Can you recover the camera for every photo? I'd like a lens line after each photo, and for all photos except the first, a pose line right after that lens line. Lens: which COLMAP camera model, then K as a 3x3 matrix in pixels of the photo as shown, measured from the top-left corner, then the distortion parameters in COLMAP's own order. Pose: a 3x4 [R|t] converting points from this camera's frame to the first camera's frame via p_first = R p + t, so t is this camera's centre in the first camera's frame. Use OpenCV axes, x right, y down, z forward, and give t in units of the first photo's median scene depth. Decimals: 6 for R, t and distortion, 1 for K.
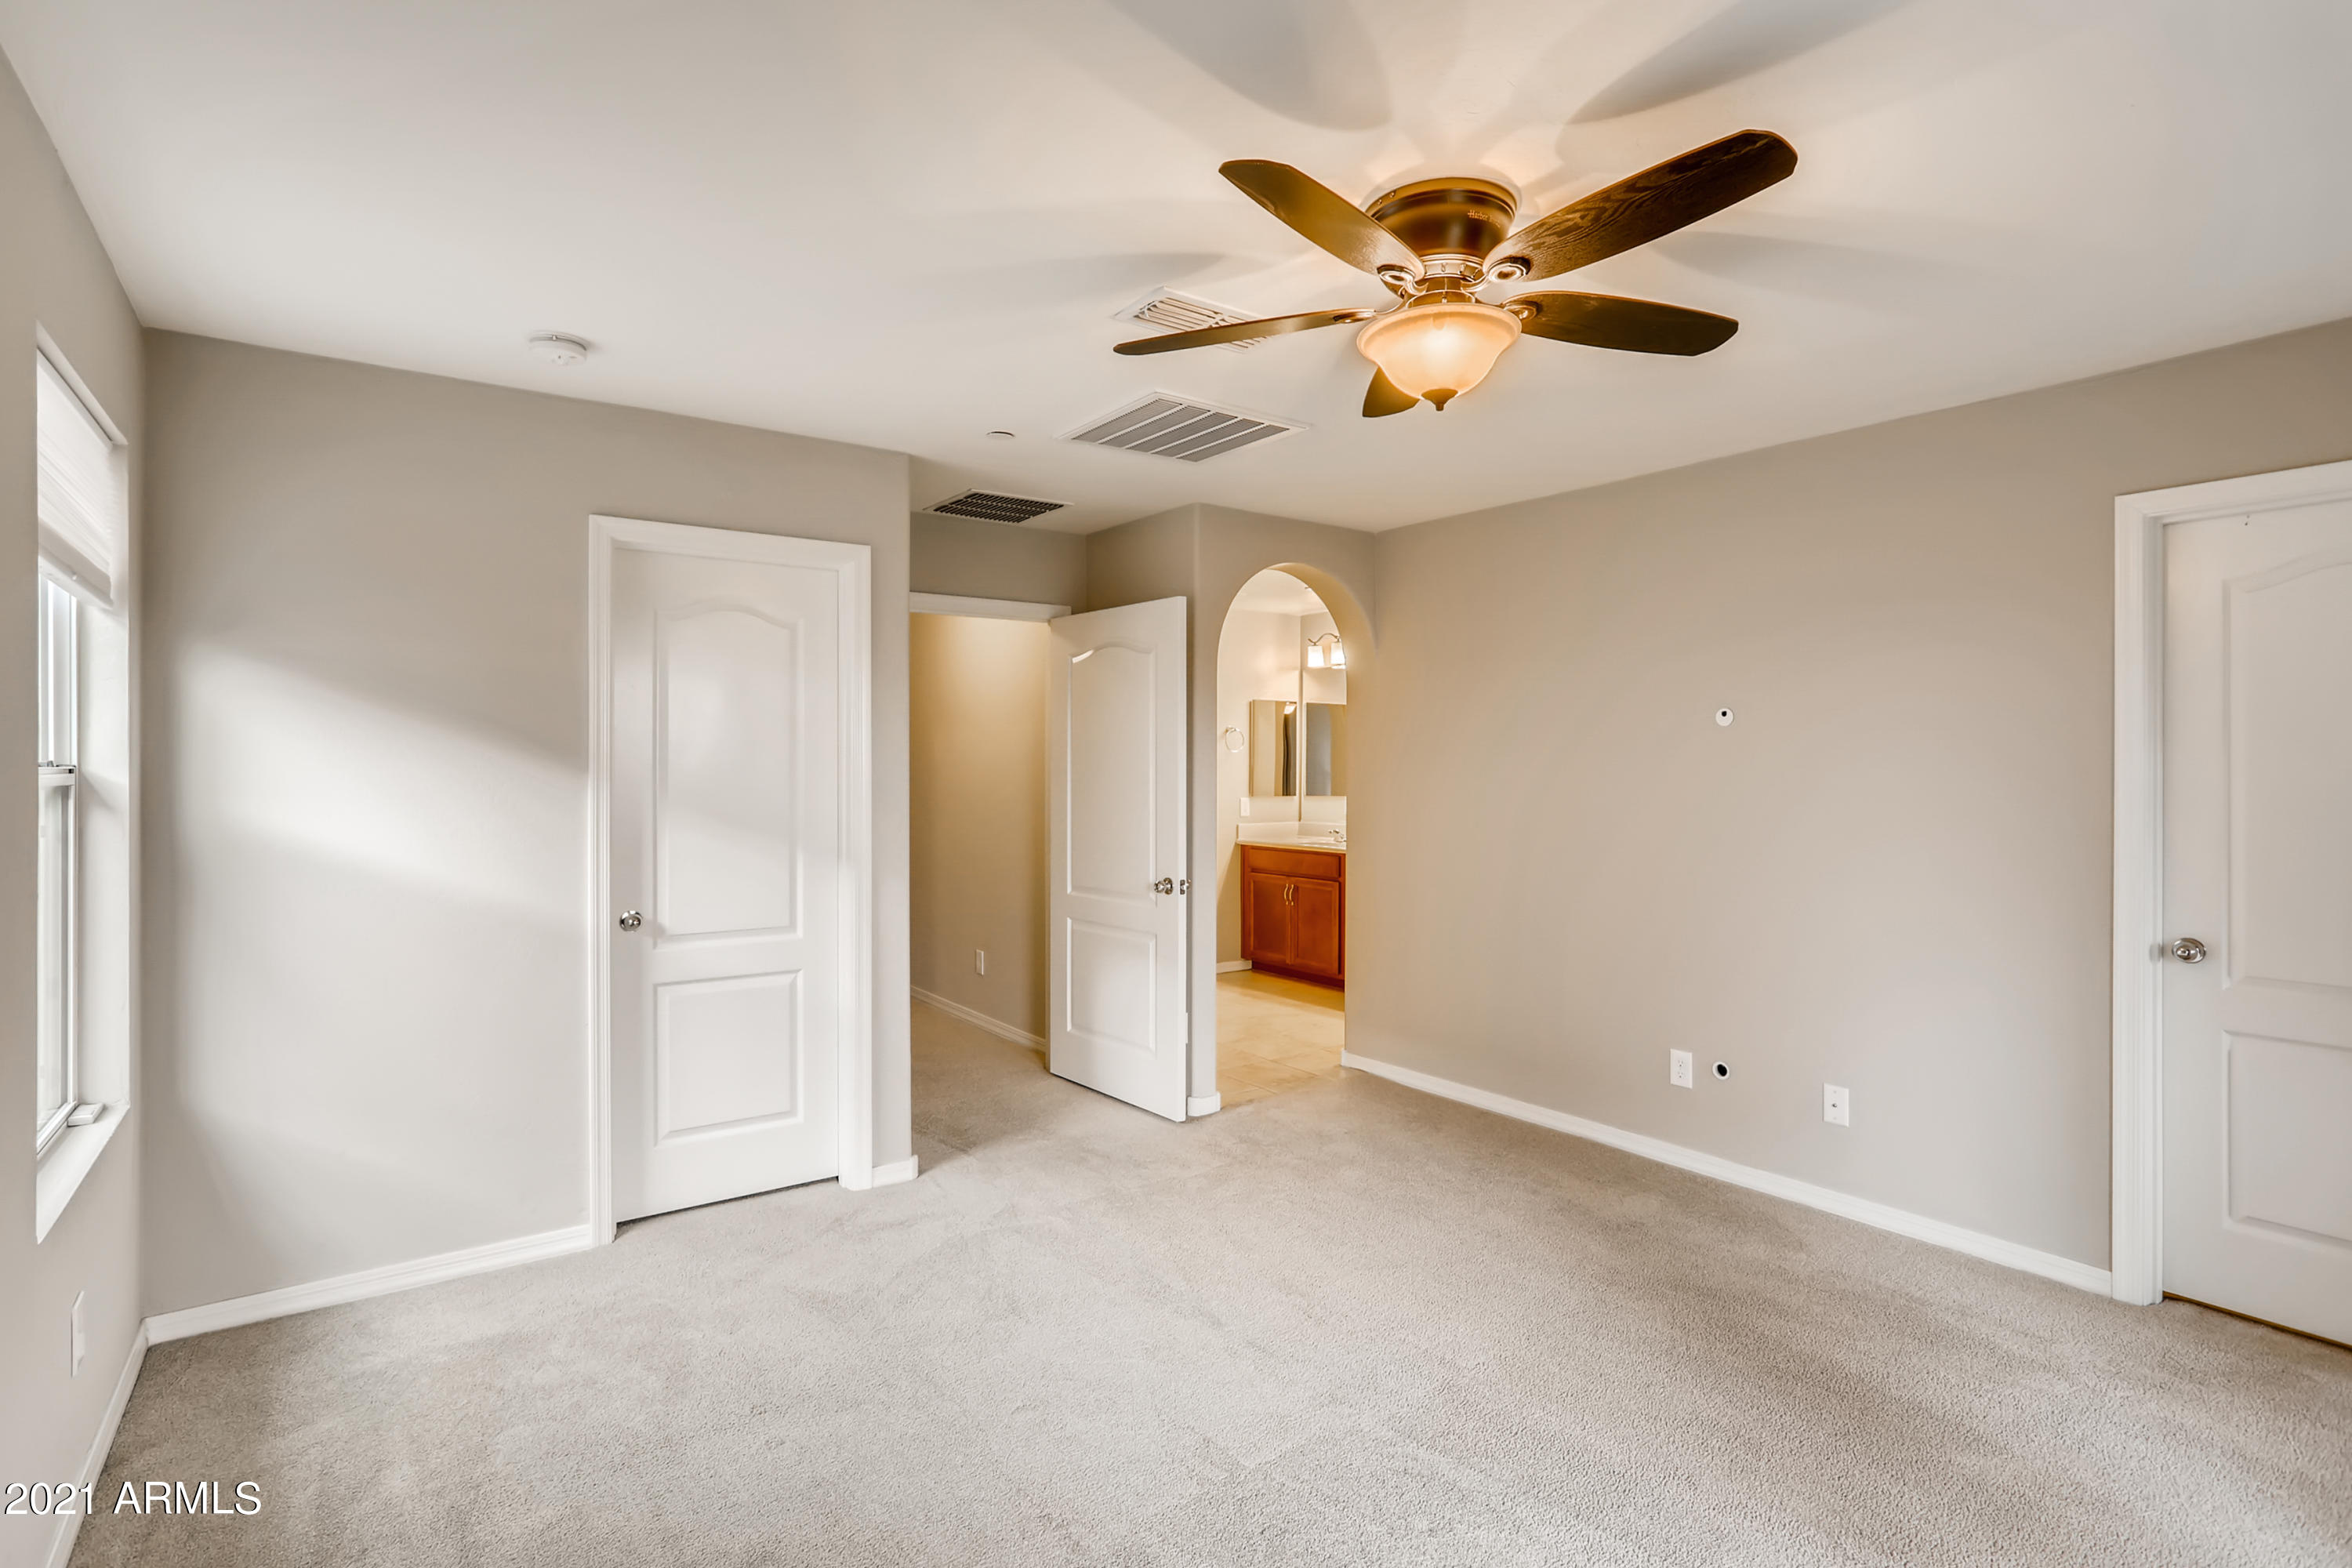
lens RADIAL K [[1159.6, 0, 1164.6], [0, 1159.6, 758.3], [0, 0, 1]] dist [-0.011367, 0.000207]
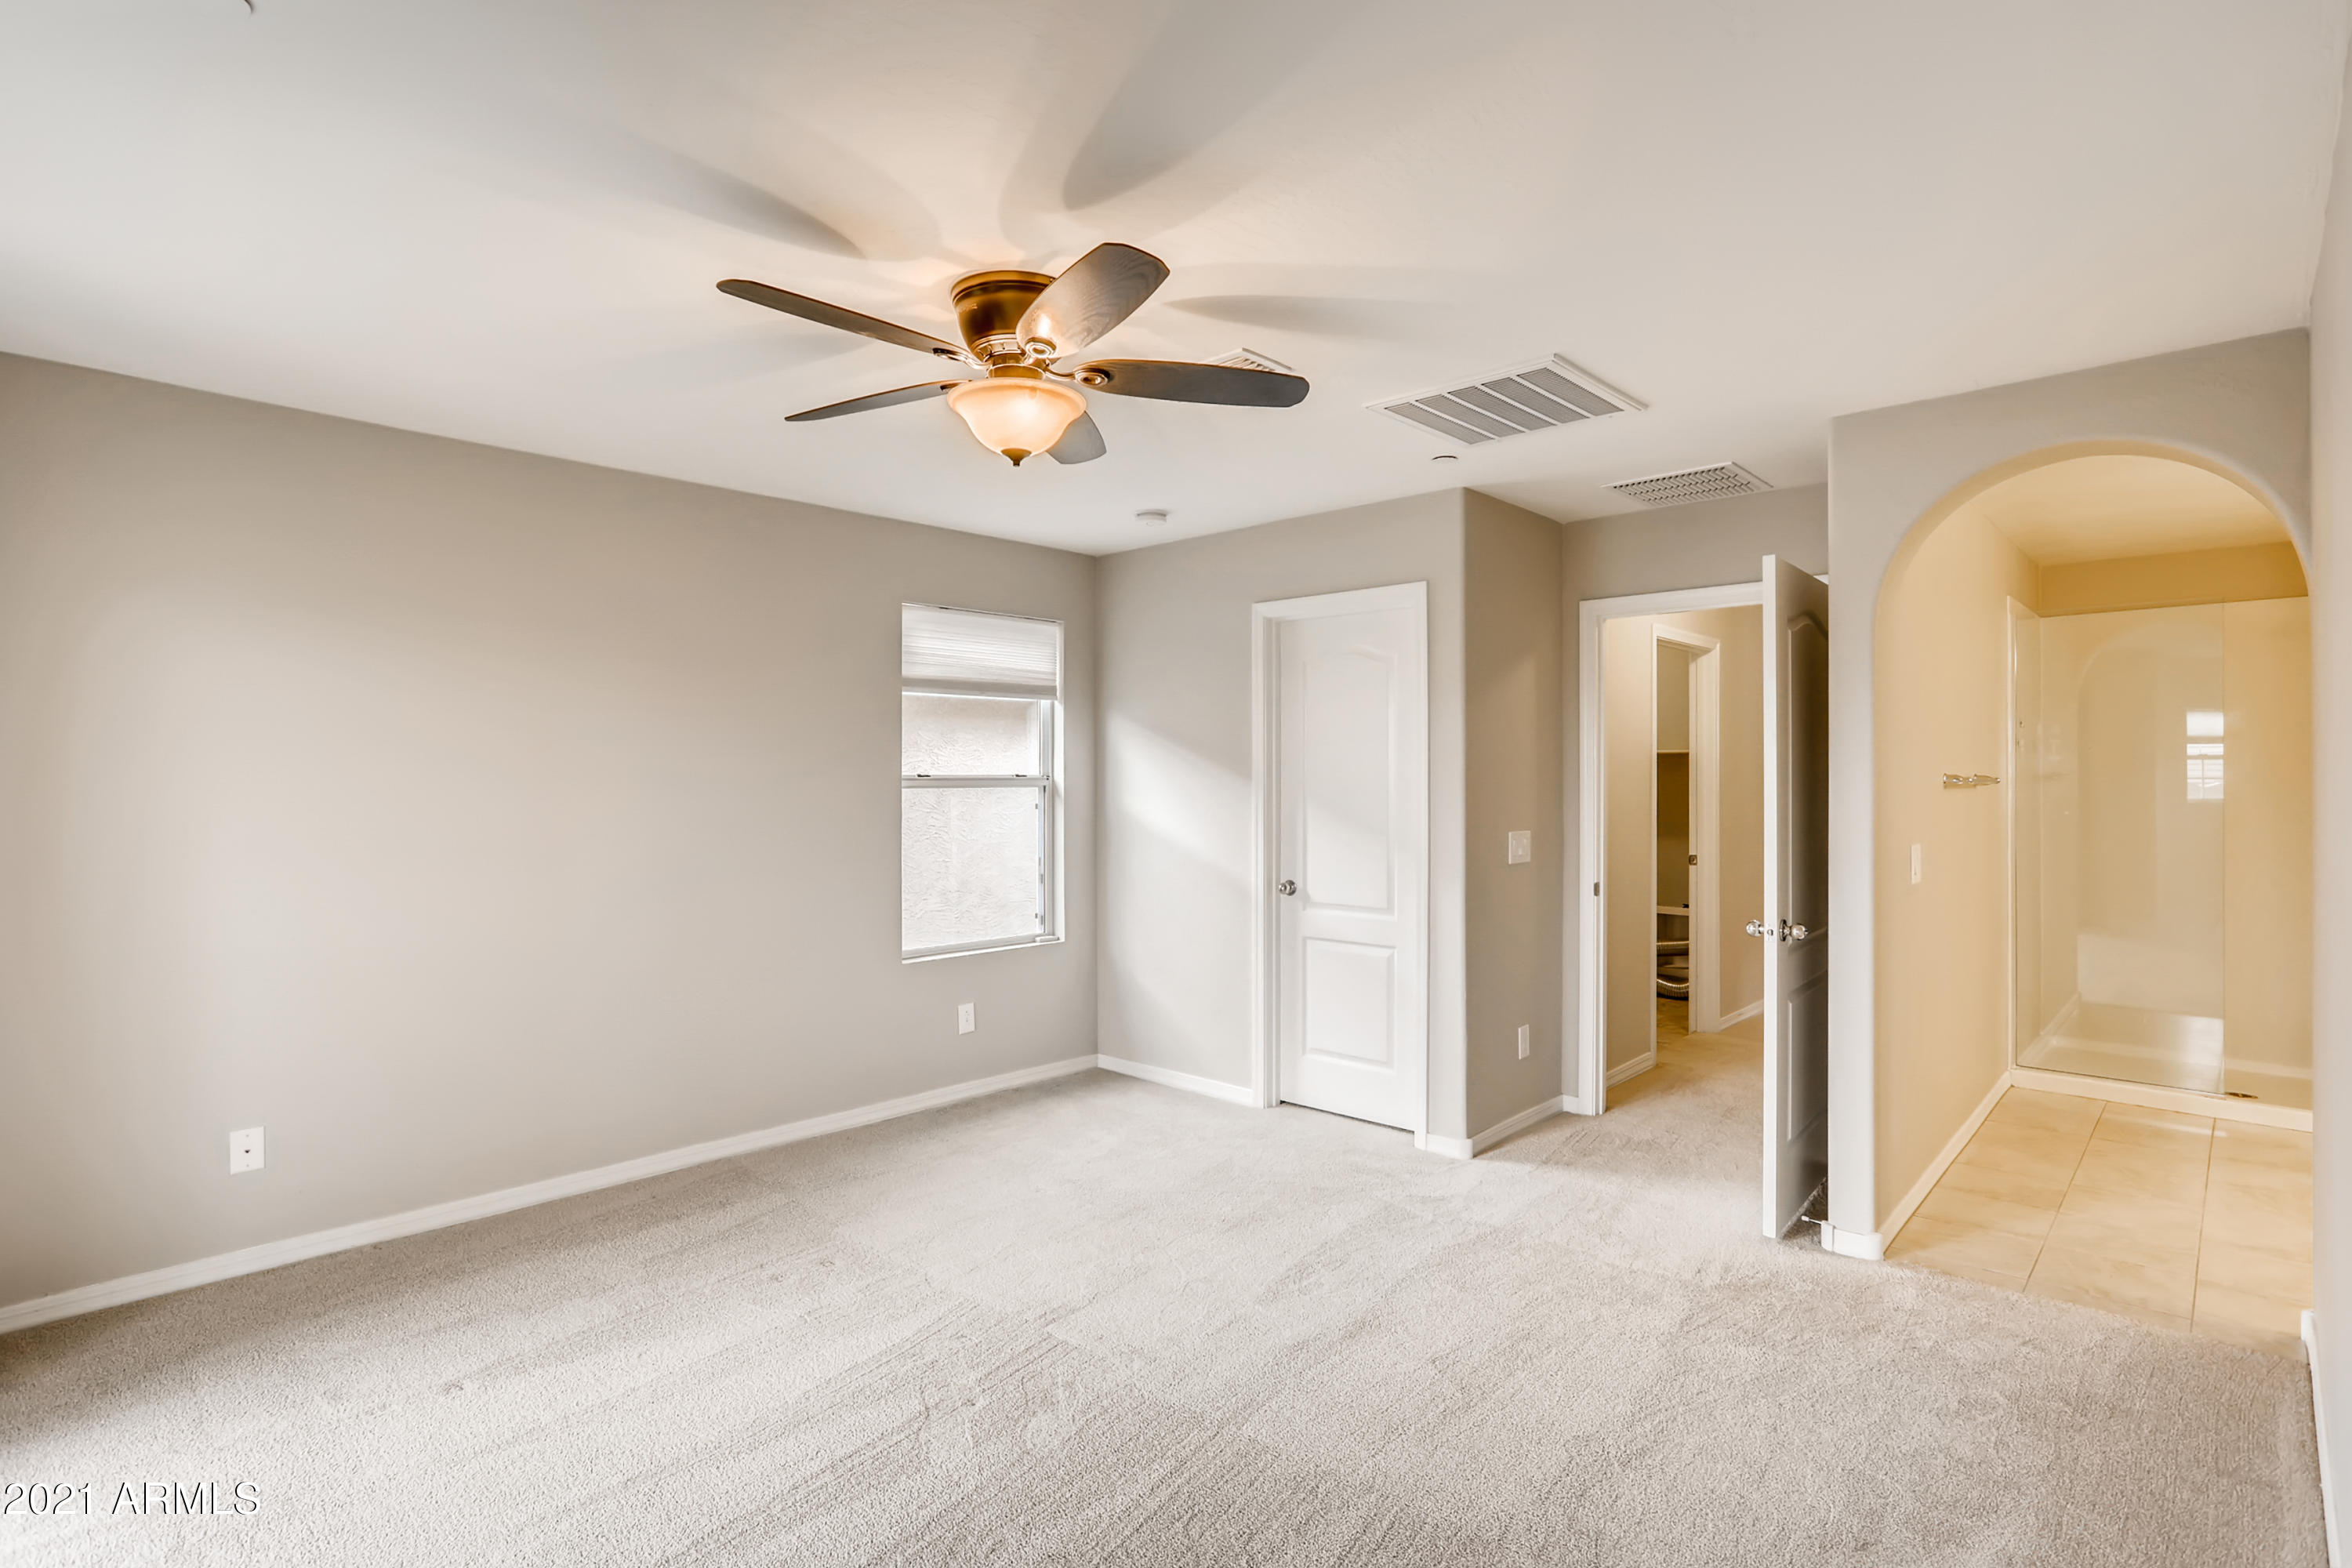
lens RADIAL K [[1149.9, 0, 1164.1], [0, 1149.9, 769.0], [0, 0, 1]] dist [-0.032991, 0.025215]
pose [[0.200293, -0.007851, -0.979705, 0.847982], [0.005004, 0.999963, -0.006990, 0.007152], [0.979723, -0.003503, 0.200325, 0.567711]]
